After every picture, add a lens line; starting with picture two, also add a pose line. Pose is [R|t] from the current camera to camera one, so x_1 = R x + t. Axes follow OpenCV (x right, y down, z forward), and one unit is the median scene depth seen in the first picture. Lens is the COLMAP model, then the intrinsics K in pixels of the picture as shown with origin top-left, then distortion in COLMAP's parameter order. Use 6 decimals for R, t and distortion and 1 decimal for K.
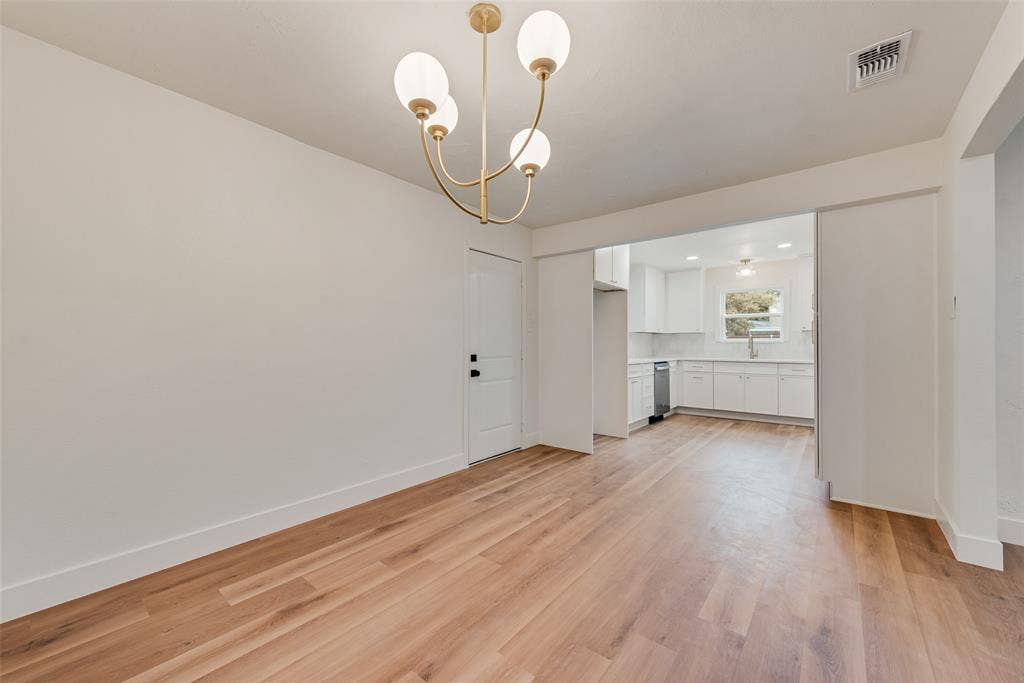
lens RADIAL K [[401.6, 0, 503.8], [0, 401.6, 344.7], [0, 0, 1]] dist [-0.000783, 0.000228]
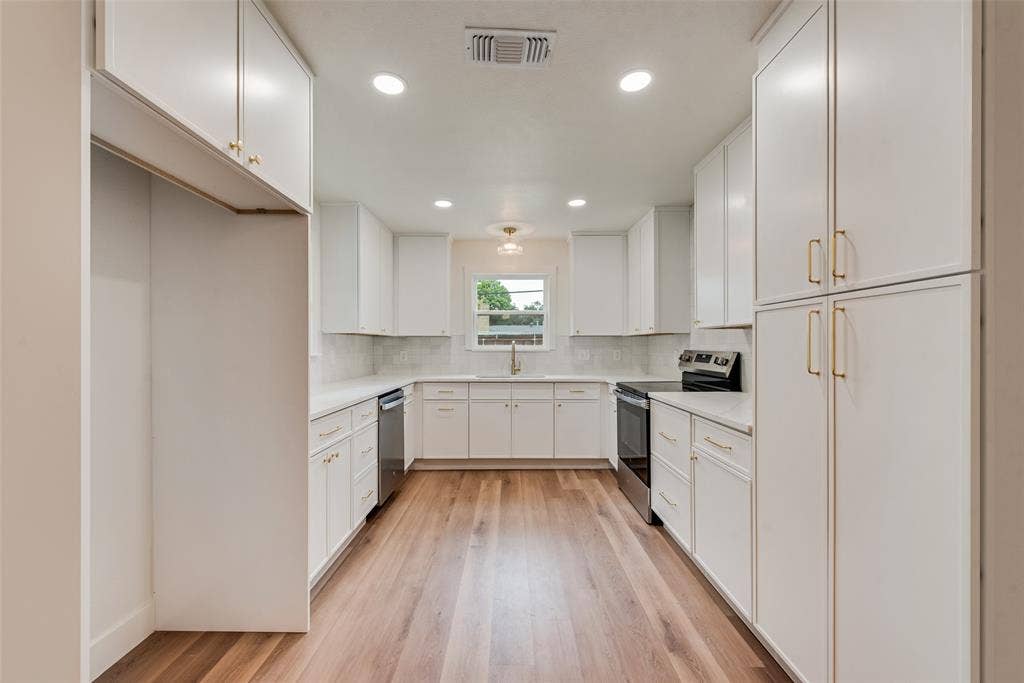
lens RADIAL K [[401.6, 0, 507.3], [0, 401.6, 347.0], [0, 0, 1]] dist [-0.000783, 0.000228]
pose [[0.774718, -0.000504, 0.632306, 0.172938], [0.000738, 1.000000, -0.000106, -0.013498], [-0.632306, 0.000549, 0.774718, 0.478704]]
